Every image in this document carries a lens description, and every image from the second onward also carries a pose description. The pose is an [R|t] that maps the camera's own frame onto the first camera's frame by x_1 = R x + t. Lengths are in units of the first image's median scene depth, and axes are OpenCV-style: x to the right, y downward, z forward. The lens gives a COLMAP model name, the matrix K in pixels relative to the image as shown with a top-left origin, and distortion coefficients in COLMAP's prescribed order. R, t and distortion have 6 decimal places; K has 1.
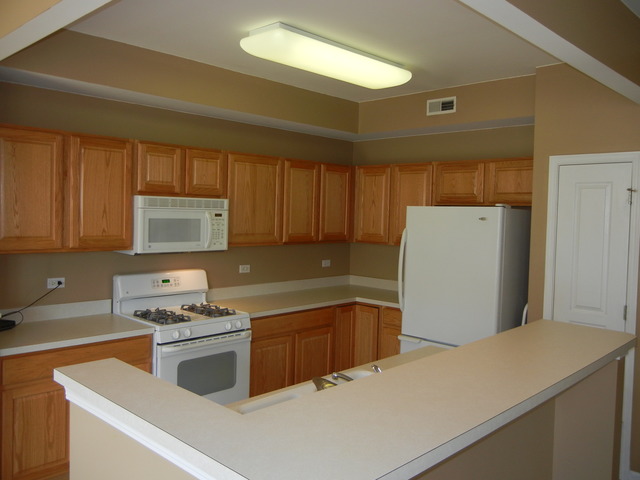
lens RADIAL K [[549.5, 0, 319.6], [0, 549.5, 236.9], [0, 0, 1]] dist [-0.010164, 0.022011]
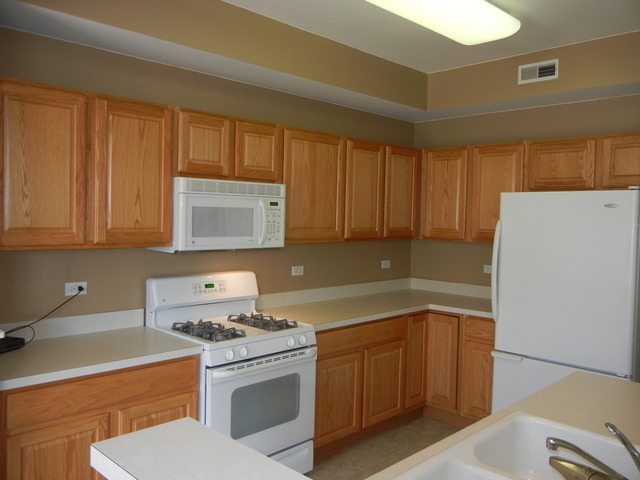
lens RADIAL K [[549.5, 0, 320.0], [0, 549.5, 236.7], [0, 0, 1]] dist [-0.010164, 0.022011]
pose [[0.999880, -0.004725, -0.014777, -0.108435], [0.004617, 0.999963, -0.007313, 0.015320], [0.014811, 0.007244, 0.999864, 0.199205]]
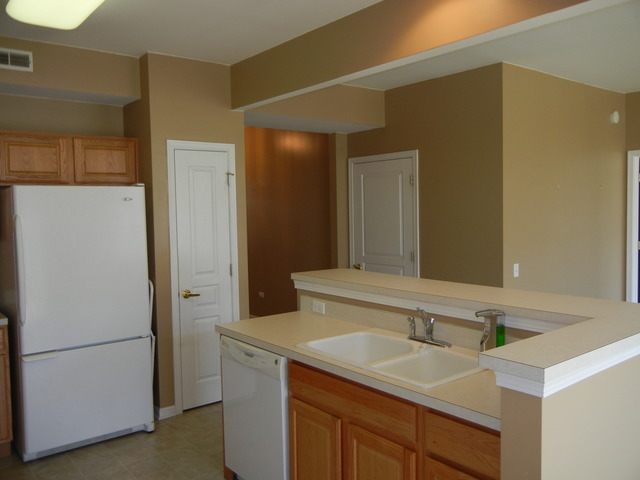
lens RADIAL K [[549.5, 0, 320.6], [0, 549.5, 235.5], [0, 0, 1]] dist [-0.010164, 0.022011]
pose [[0.134044, -0.076969, 0.987982, -0.587397], [0.063920, 0.995575, 0.068889, -0.014720], [-0.988912, 0.053918, 0.138371, 0.534269]]
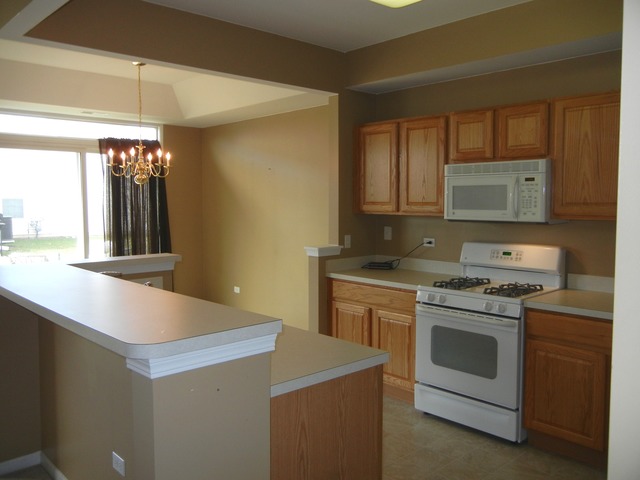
lens RADIAL K [[549.5, 0, 318.5], [0, 549.5, 238.5], [0, 0, 1]] dist [-0.010164, 0.022011]
pose [[-0.062011, 0.045852, -0.997022, 0.695016], [-0.045610, 0.997770, 0.048723, 0.024612], [0.997033, 0.048496, -0.059781, 0.759914]]
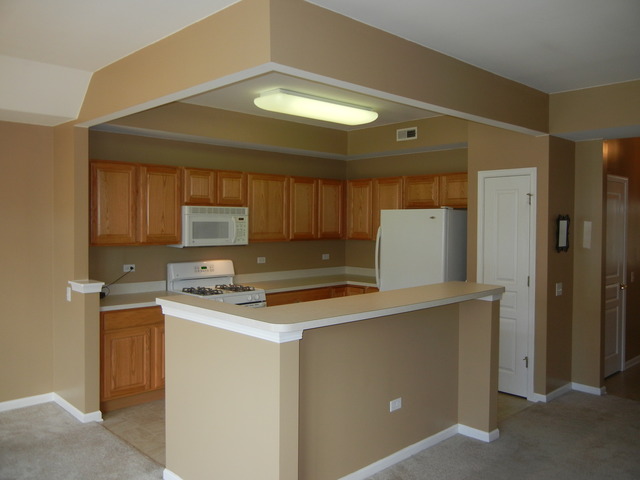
lens RADIAL K [[549.5, 0, 320.7], [0, 549.5, 239.4], [0, 0, 1]] dist [-0.010164, 0.022011]
pose [[0.999158, -0.018546, -0.036608, 0.066111], [0.018088, 0.999755, -0.012793, 0.033444], [0.036836, 0.012120, 0.999248, -0.378390]]
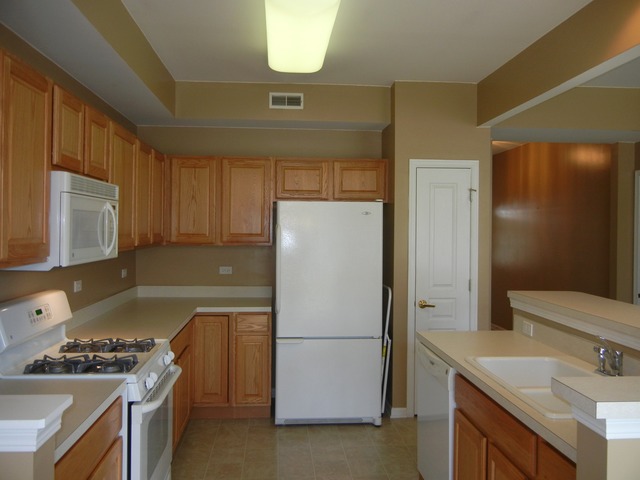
lens RADIAL K [[549.5, 0, 319.7], [0, 549.5, 237.3], [0, 0, 1]] dist [-0.010164, 0.022011]
pose [[0.665790, -0.029291, 0.745564, -0.550782], [0.040687, 0.999168, 0.002920, 0.006627], [-0.745029, 0.028390, 0.666428, 0.351889]]
